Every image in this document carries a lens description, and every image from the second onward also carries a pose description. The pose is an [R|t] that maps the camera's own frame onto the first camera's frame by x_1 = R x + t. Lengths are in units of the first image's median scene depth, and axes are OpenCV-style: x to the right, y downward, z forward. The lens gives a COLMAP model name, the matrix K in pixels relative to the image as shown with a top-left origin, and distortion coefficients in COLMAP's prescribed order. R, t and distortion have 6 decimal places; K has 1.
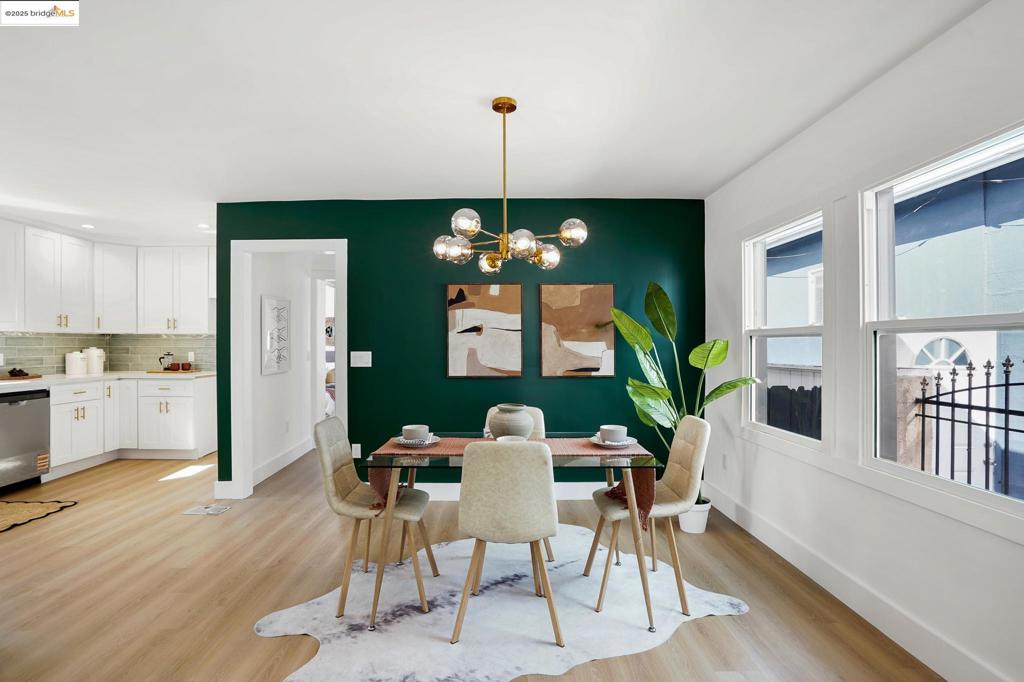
lens RADIAL K [[488.1, 0, 506.0], [0, 488.1, 344.5], [0, 0, 1]] dist [-0.053233, 0.021215]
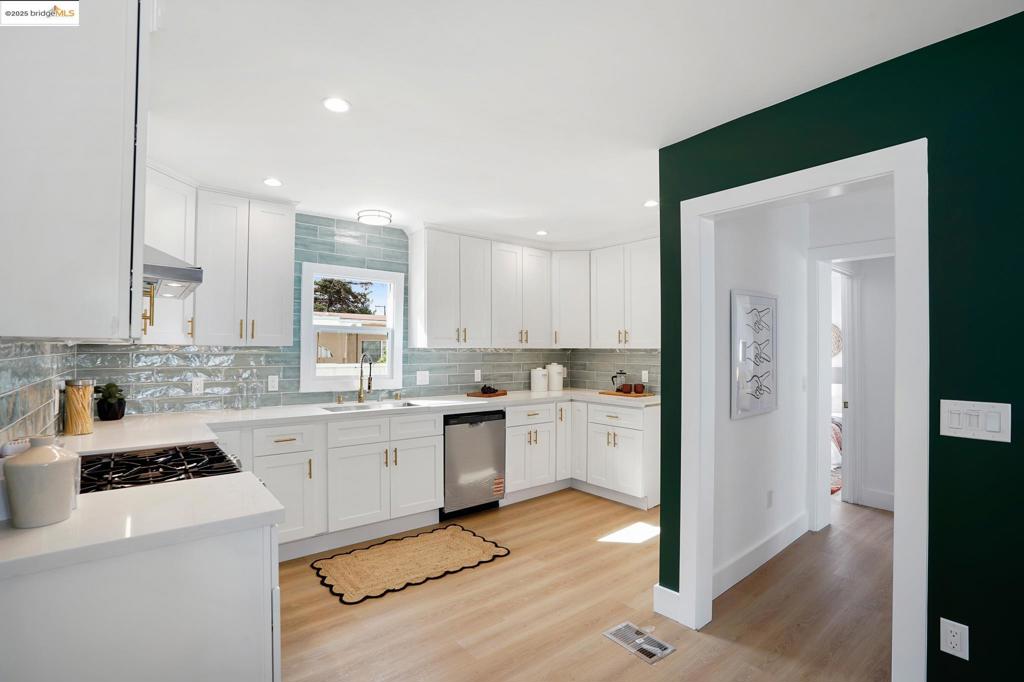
lens RADIAL K [[481.4, 0, 504.9], [0, 481.4, 344.7], [0, 0, 1]] dist [-0.058214, 0.024572]
pose [[0.613196, -0.005628, -0.789911, -0.214337], [-0.005312, 0.999923, -0.011248, -0.024688], [0.789913, 0.011093, 0.613119, 0.419247]]
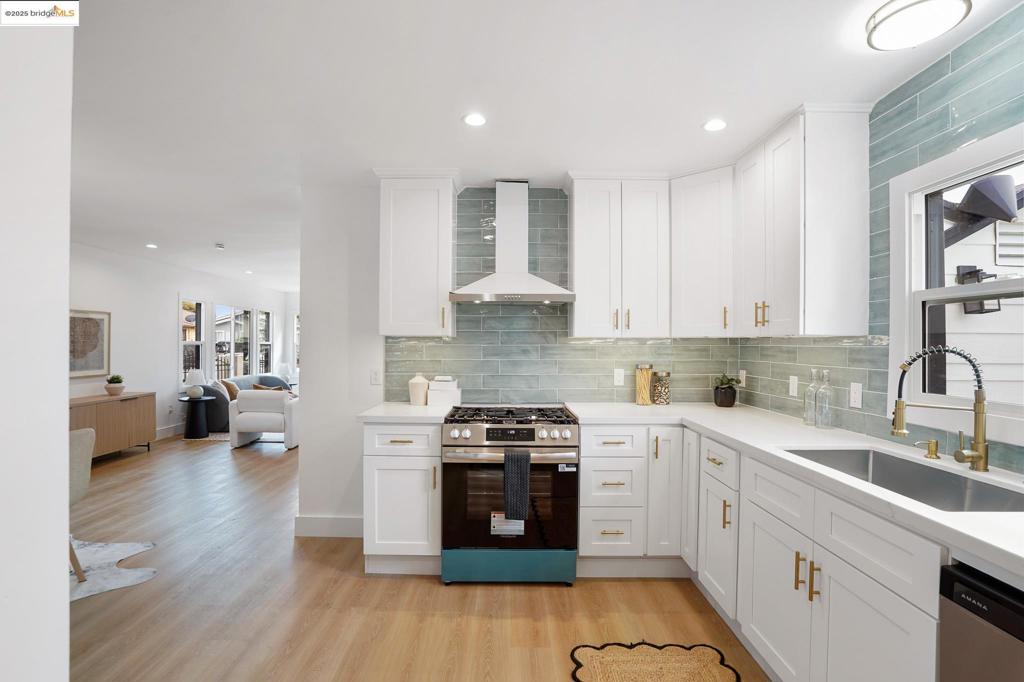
lens RADIAL K [[481.4, 0, 504.9], [0, 481.4, 344.7], [0, 0, 1]] dist [-0.058214, 0.024572]
pose [[-0.999860, -0.003843, 0.016280, -0.748819], [-0.003791, 0.999988, 0.003184, -0.019328], [-0.016292, 0.003121, -0.999862, 1.126675]]
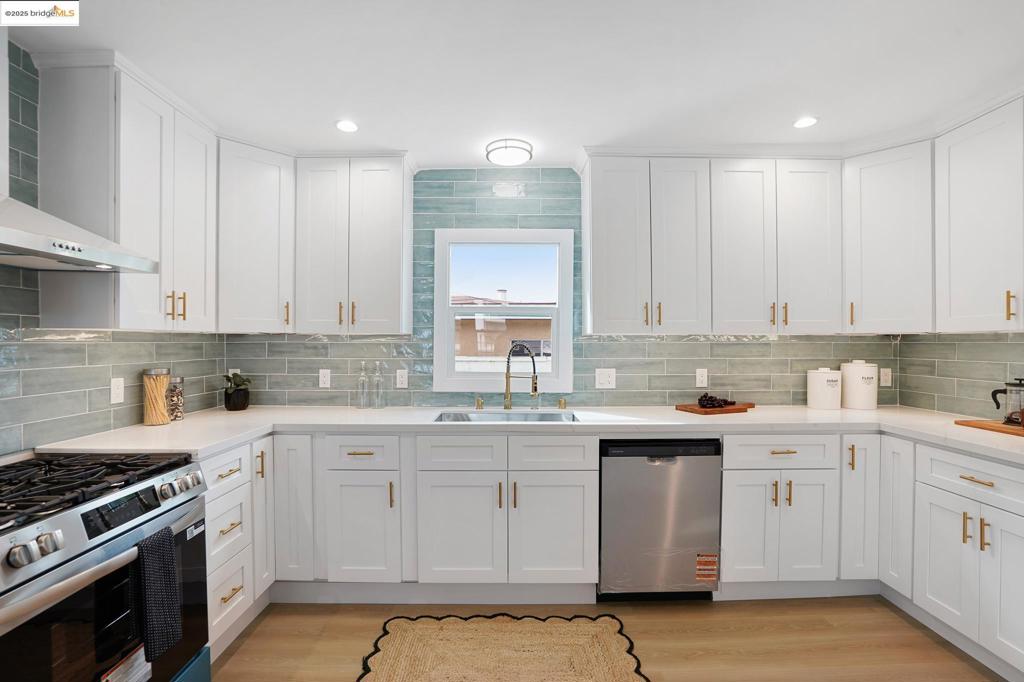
lens RADIAL K [[481.4, 0, 504.9], [0, 481.4, 344.7], [0, 0, 1]] dist [-0.058214, 0.024572]
pose [[-0.011808, 0.004052, -0.999922, -0.423467], [-0.001256, 0.999991, 0.004067, -0.016876], [0.999929, 0.001304, -0.011803, 0.768574]]
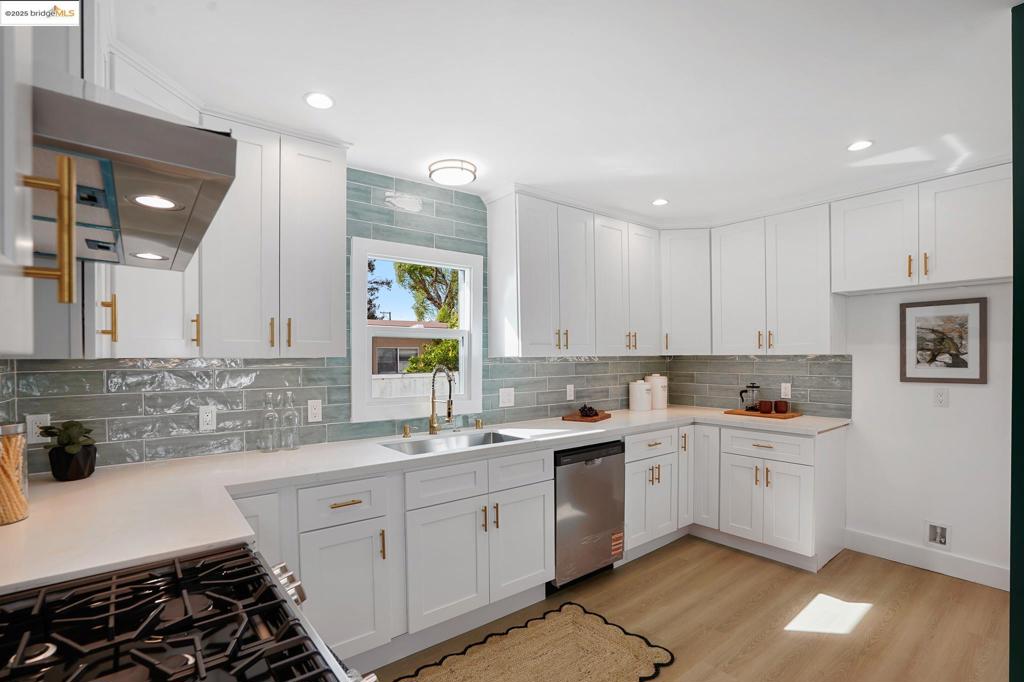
lens RADIAL K [[486.6, 0, 505.3], [0, 486.6, 361.9], [0, 0, 1]] dist [-0.047061, 0.000382]
pose [[0.606027, 0.006022, -0.795421, -0.514208], [0.005207, 0.999920, 0.011537, -0.029524], [0.795427, -0.011133, 0.605947, 0.438654]]
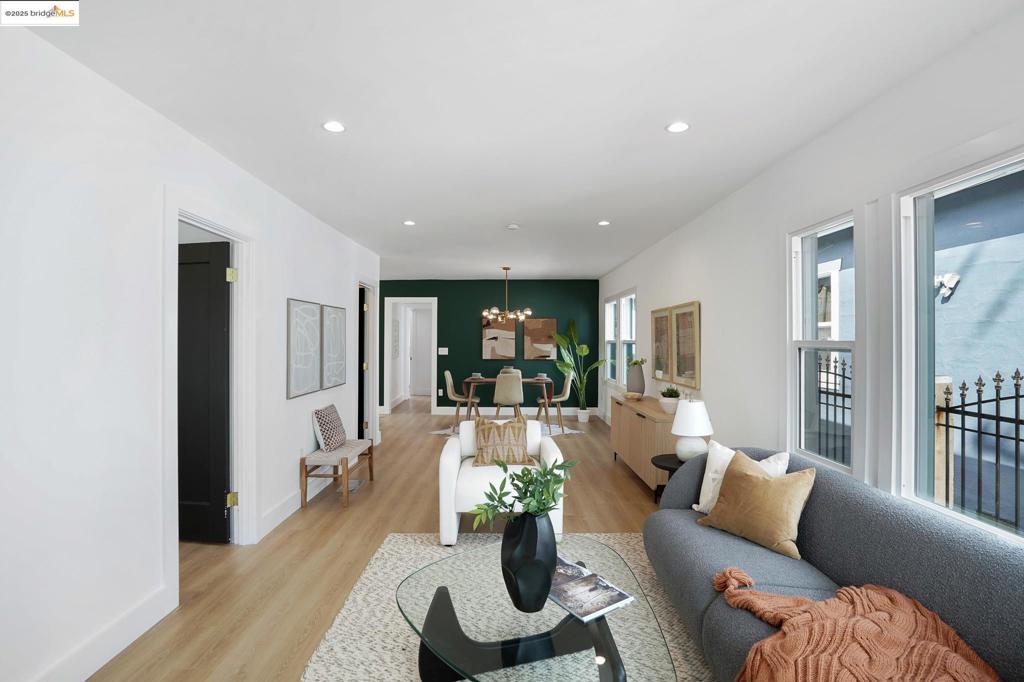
lens RADIAL K [[481.4, 0, 504.9], [0, 481.4, 344.7], [0, 0, 1]] dist [-0.058214, 0.024572]
pose [[0.999668, 0.010587, -0.023505, 0.034185], [-0.010750, 0.999919, -0.006840, 0.012178], [0.023431, 0.007091, 0.999700, -1.127009]]
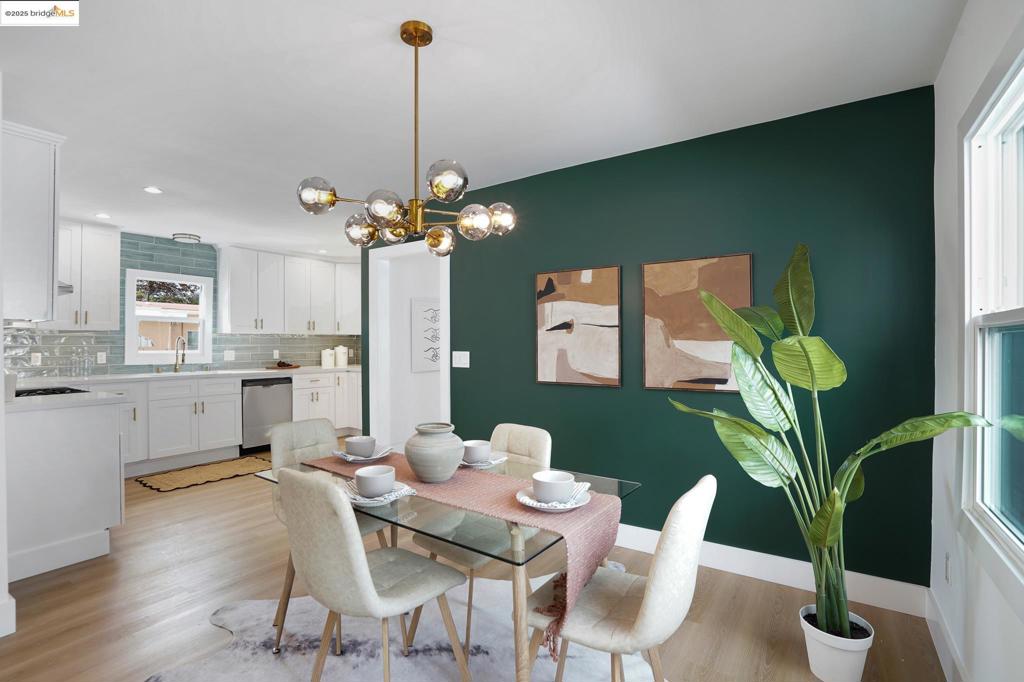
lens RADIAL K [[481.4, 0, 504.9], [0, 481.4, 344.7], [0, 0, 1]] dist [-0.058214, 0.024572]
pose [[0.816185, 0.003394, -0.577780, 0.299032], [-0.003167, 0.999994, 0.001400, -0.000212], [0.577781, 0.000687, 0.816191, 0.257876]]
